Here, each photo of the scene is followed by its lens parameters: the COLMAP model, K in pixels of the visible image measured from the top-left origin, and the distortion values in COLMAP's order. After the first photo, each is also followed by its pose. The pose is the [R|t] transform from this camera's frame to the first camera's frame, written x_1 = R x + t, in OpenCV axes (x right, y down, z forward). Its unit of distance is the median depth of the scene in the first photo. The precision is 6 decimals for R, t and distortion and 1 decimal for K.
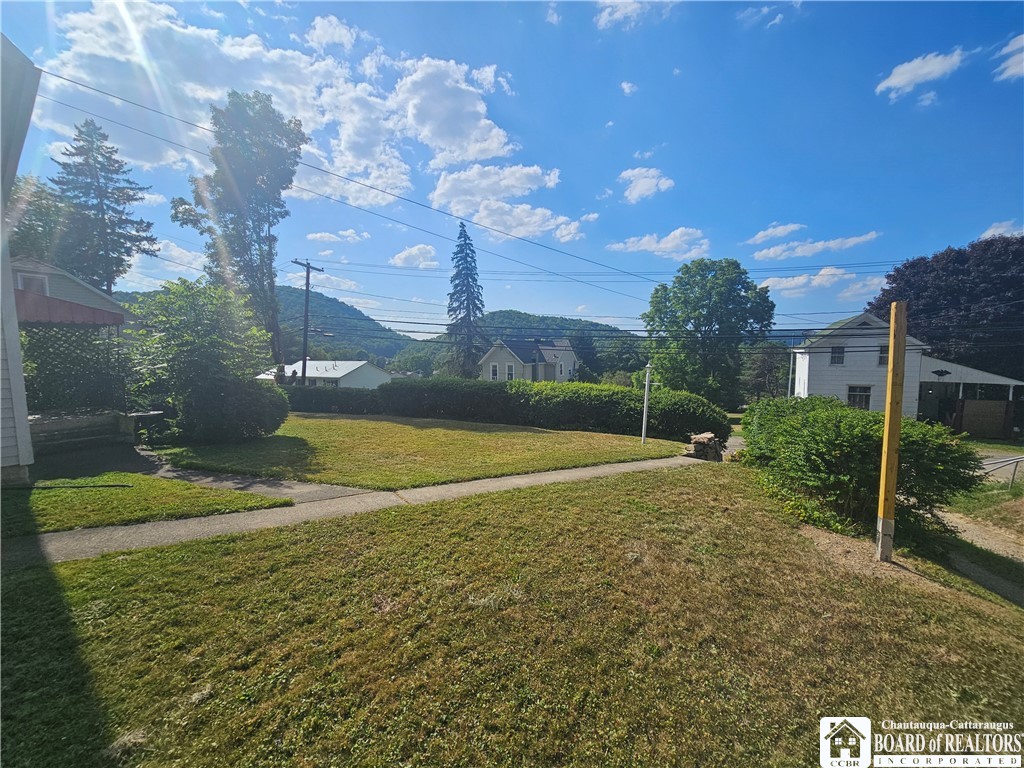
lens RADIAL K [[420.2, 0, 514.8], [0, 420.2, 388.0], [0, 0, 1]] dist [-0.000314, -0.000304]
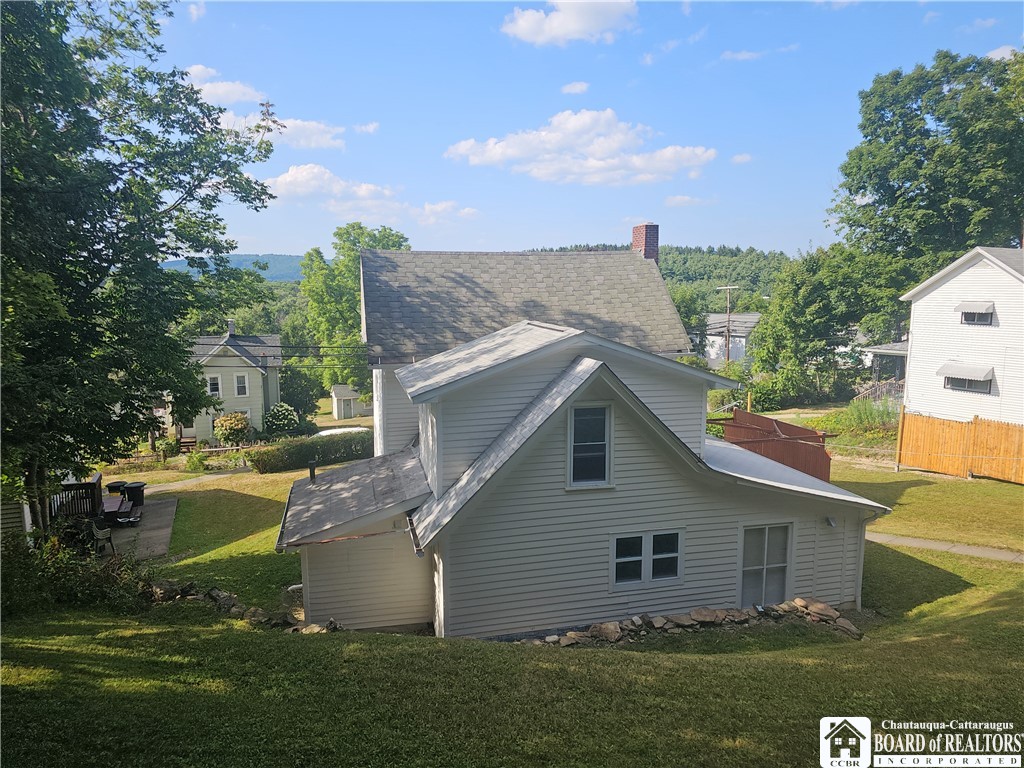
lens RADIAL K [[683.6, 0, 512.0], [0, 683.6, 384.0], [0, 0, 1]] dist [0.066454, -0.060277]
pose [[0.602467, -0.115927, 0.789680, -1.087125], [0.060539, 0.993183, 0.099616, -0.207097], [-0.795845, -0.012209, 0.605378, -0.226259]]
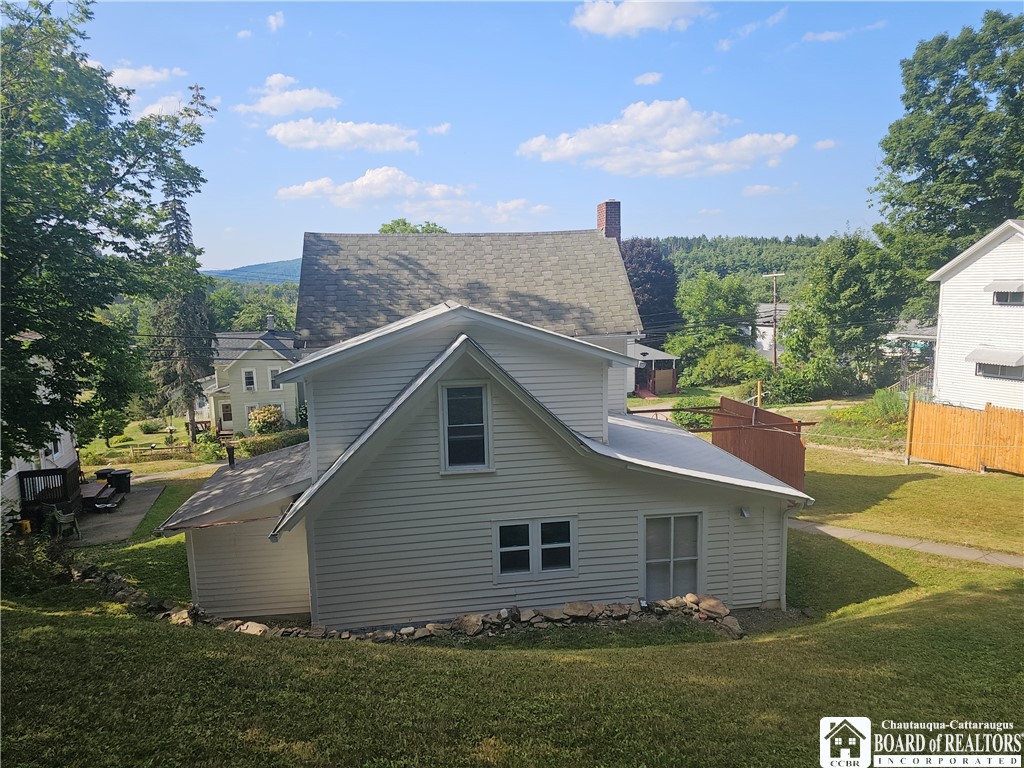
lens RADIAL K [[684.5, 0, 519.3], [0, 684.5, 382.7], [0, 0, 1]] dist [0.064133, -0.051266]
pose [[0.673102, -0.121293, 0.729535, -0.990434], [0.074289, 0.992559, 0.096481, -0.185097], [-0.735809, -0.010745, 0.677104, -0.305822]]
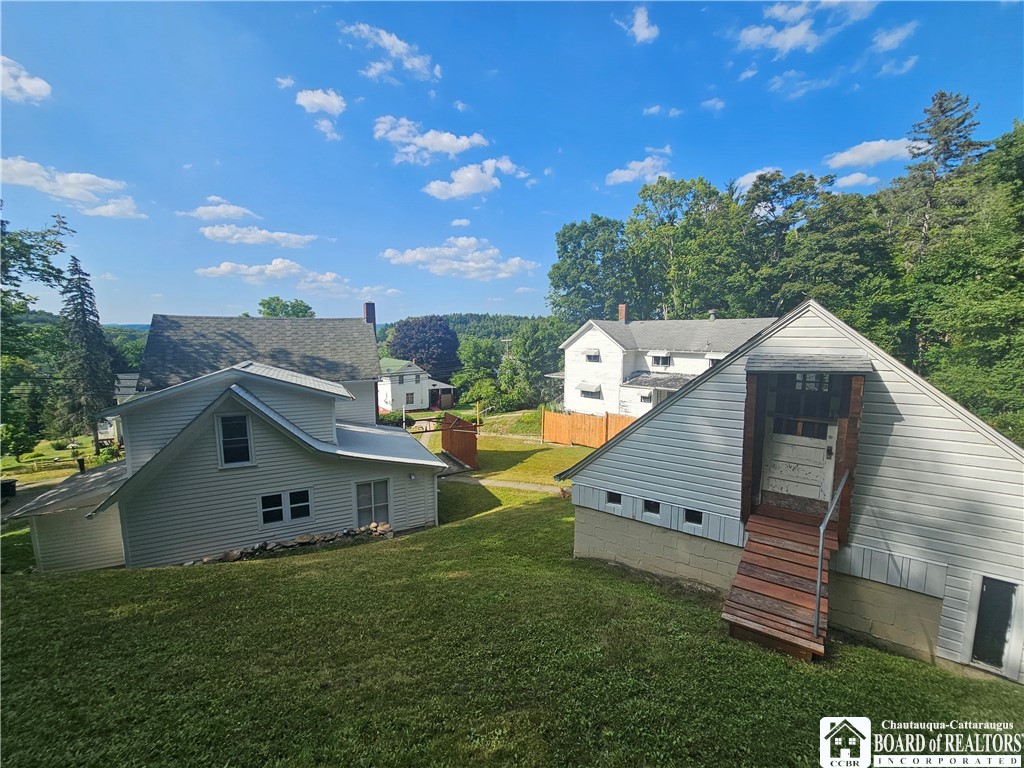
lens RADIAL K [[420.2, 0, 514.8], [0, 420.2, 388.0], [0, 0, 1]] dist [-0.000314, -0.000304]
pose [[0.409024, -0.107899, 0.906122, -0.979776], [0.064343, 0.993923, 0.089309, -0.193535], [-0.910253, 0.021773, 0.413481, -0.442130]]
